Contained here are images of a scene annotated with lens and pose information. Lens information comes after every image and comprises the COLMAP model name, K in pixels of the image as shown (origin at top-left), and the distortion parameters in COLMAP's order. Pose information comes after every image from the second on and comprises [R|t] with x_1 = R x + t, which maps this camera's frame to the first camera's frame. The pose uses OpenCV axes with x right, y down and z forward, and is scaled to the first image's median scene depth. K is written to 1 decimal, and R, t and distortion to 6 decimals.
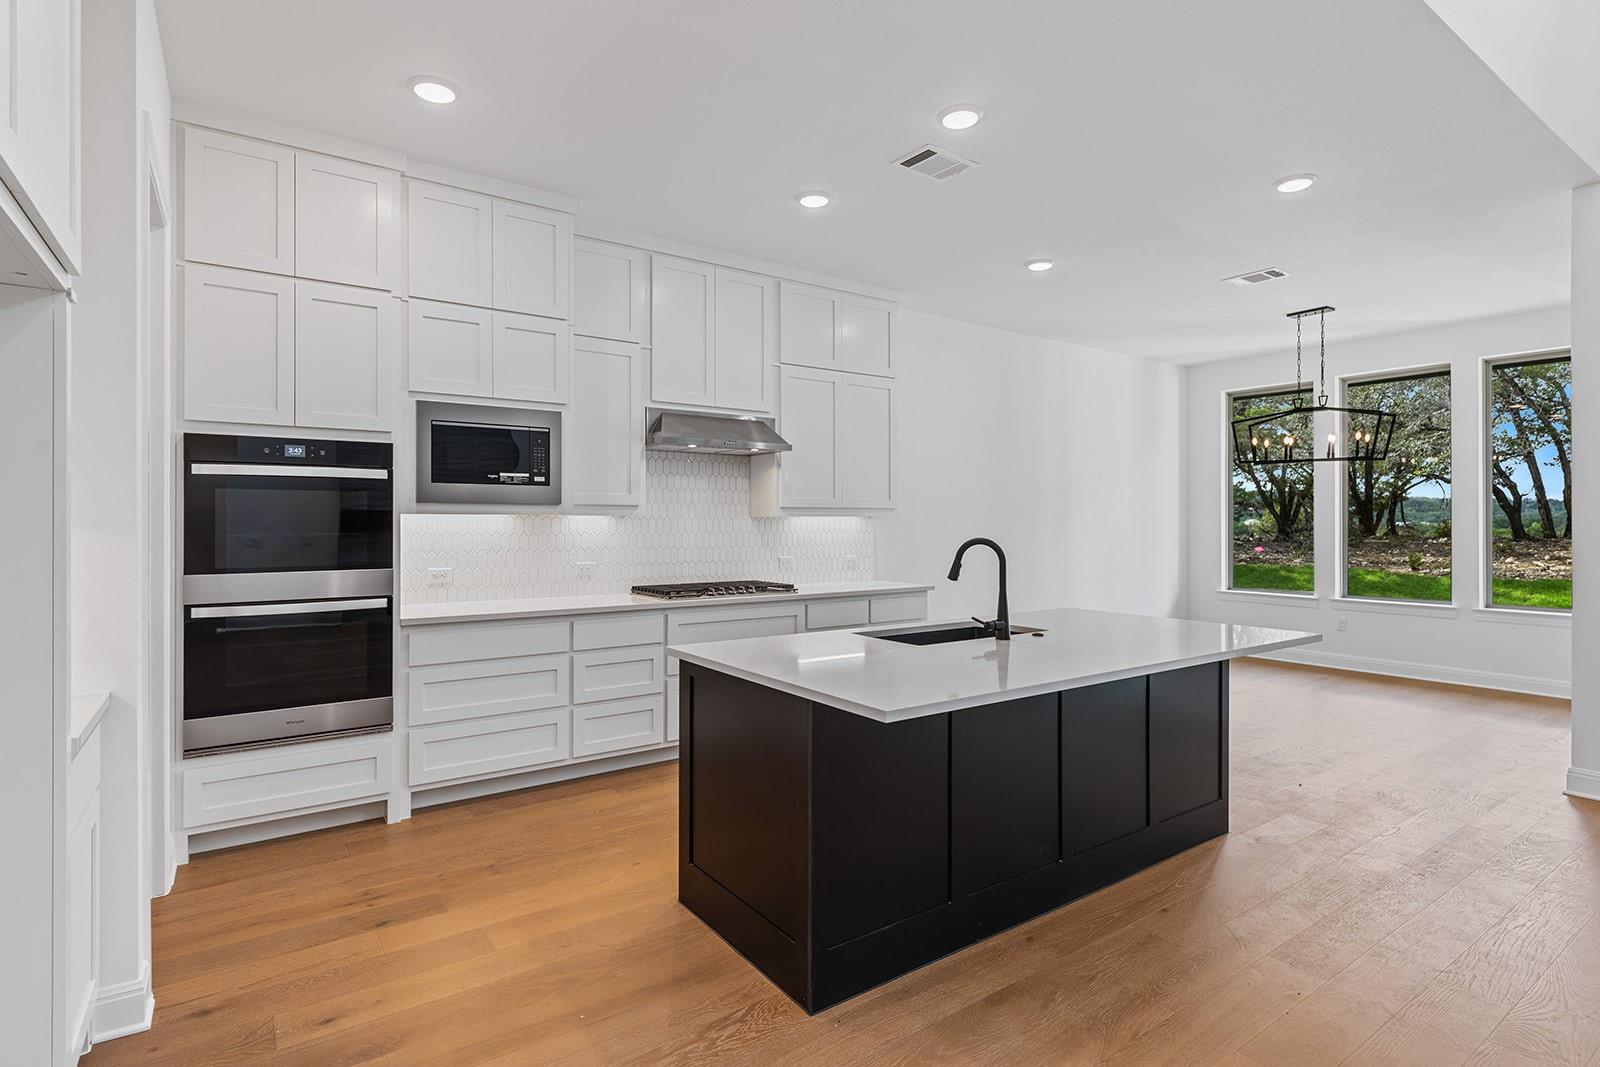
lens RADIAL K [[791.0, 0, 797.4], [0, 791.0, 530.4], [0, 0, 1]] dist [0.015220, -0.001283]
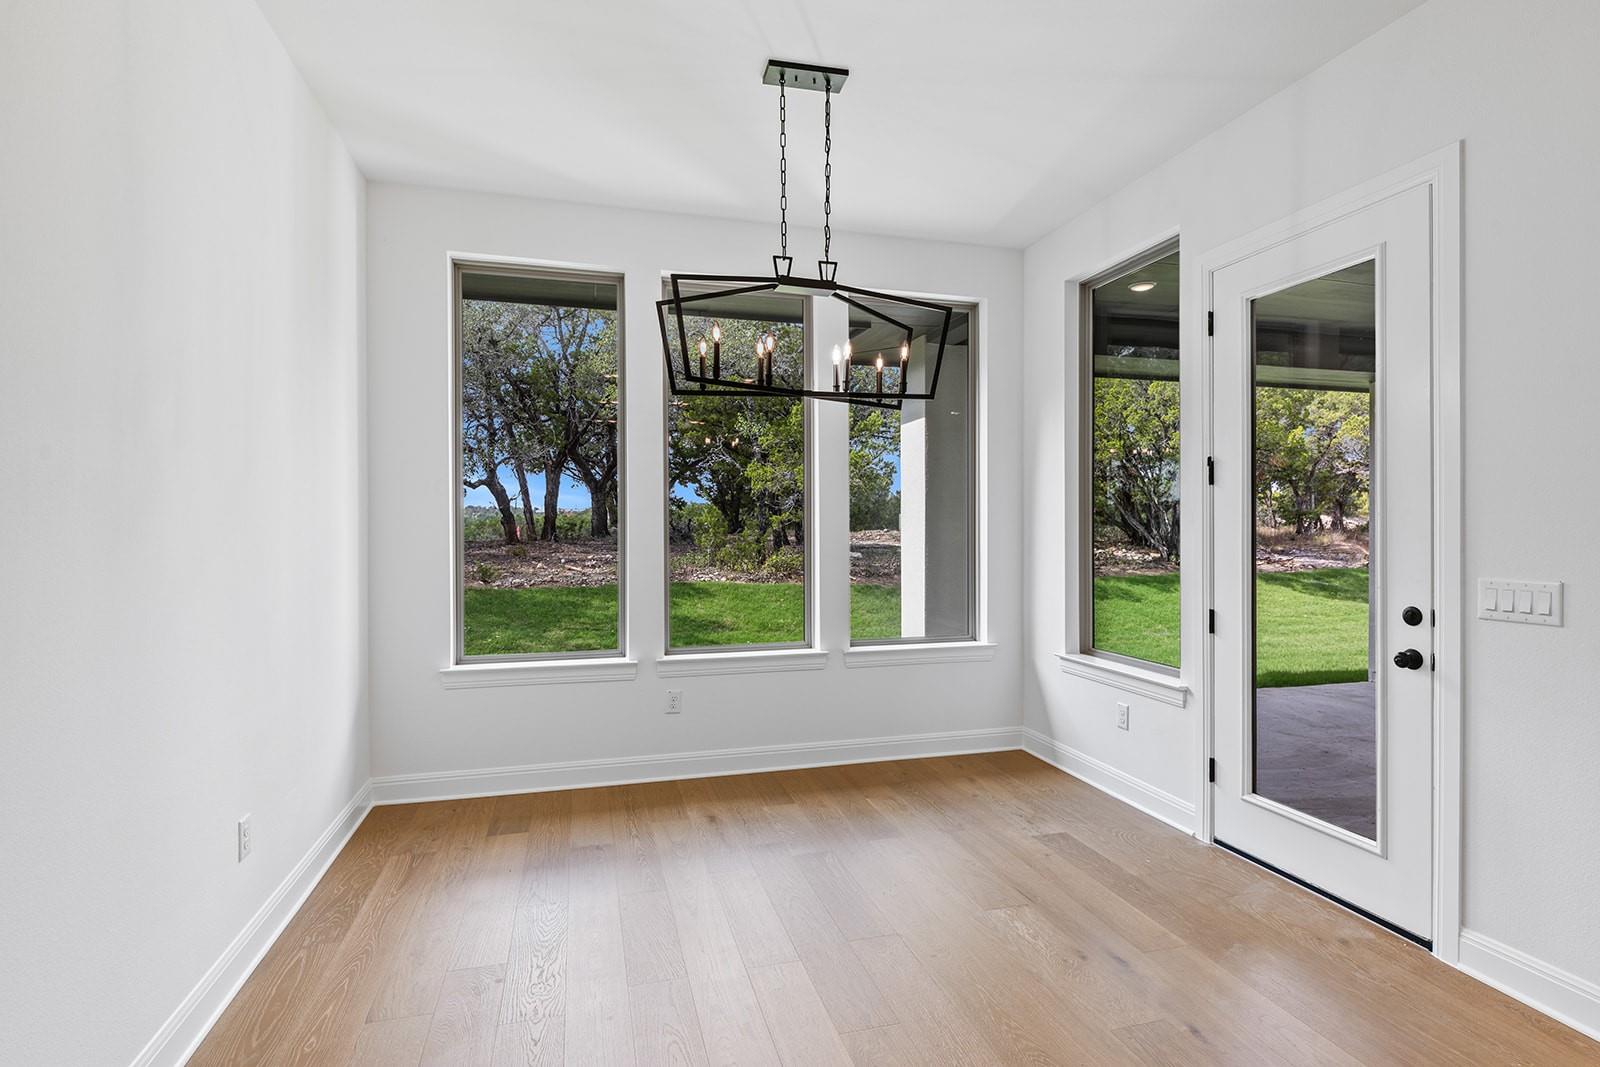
lens RADIAL K [[791.0, 0, 797.2], [0, 791.0, 527.0], [0, 0, 1]] dist [0.015220, -0.001283]
pose [[0.338497, -0.005476, 0.940951, 0.345882], [0.015334, 0.999882, 0.000303, -0.016330], [-0.940842, 0.014326, 0.338541, 1.446600]]
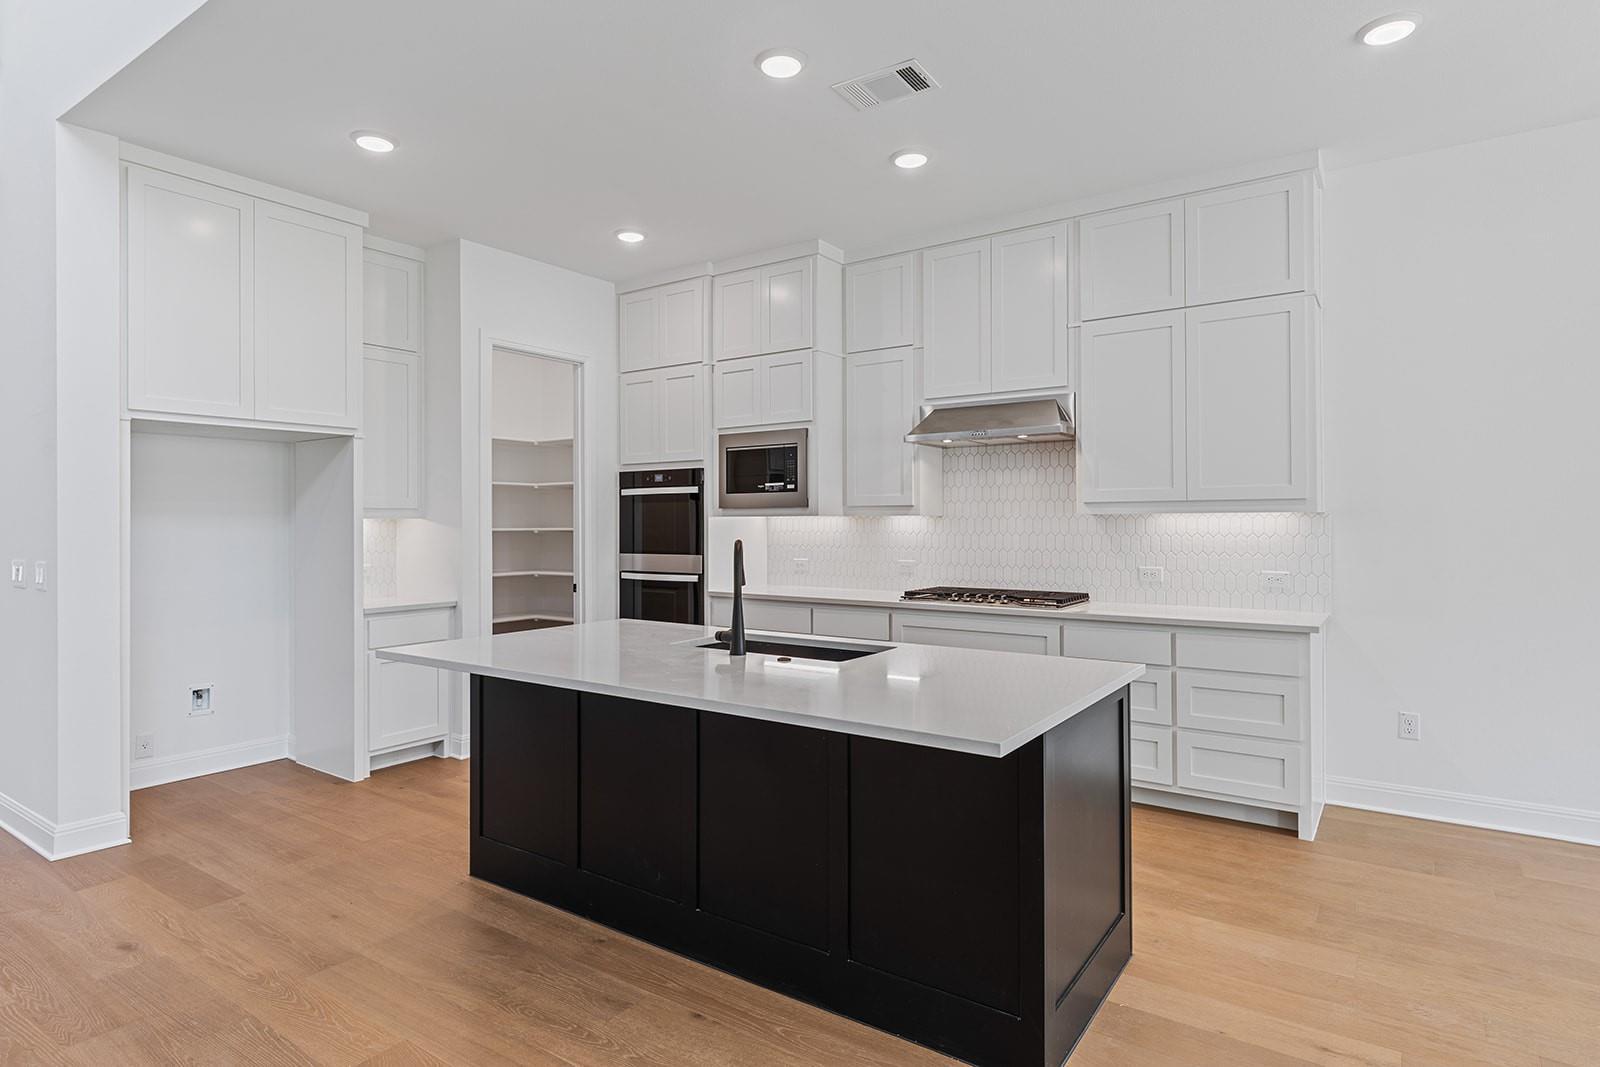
lens RADIAL K [[870.8, 0, 803.8], [0, 870.8, 532.8], [0, 0, 1]] dist [0.005174, 0.001362]
pose [[0.346874, 0.010520, -0.937853, 0.988358], [-0.005963, 0.999942, 0.009011, -0.007305], [0.937893, 0.002467, 0.346917, 0.605024]]
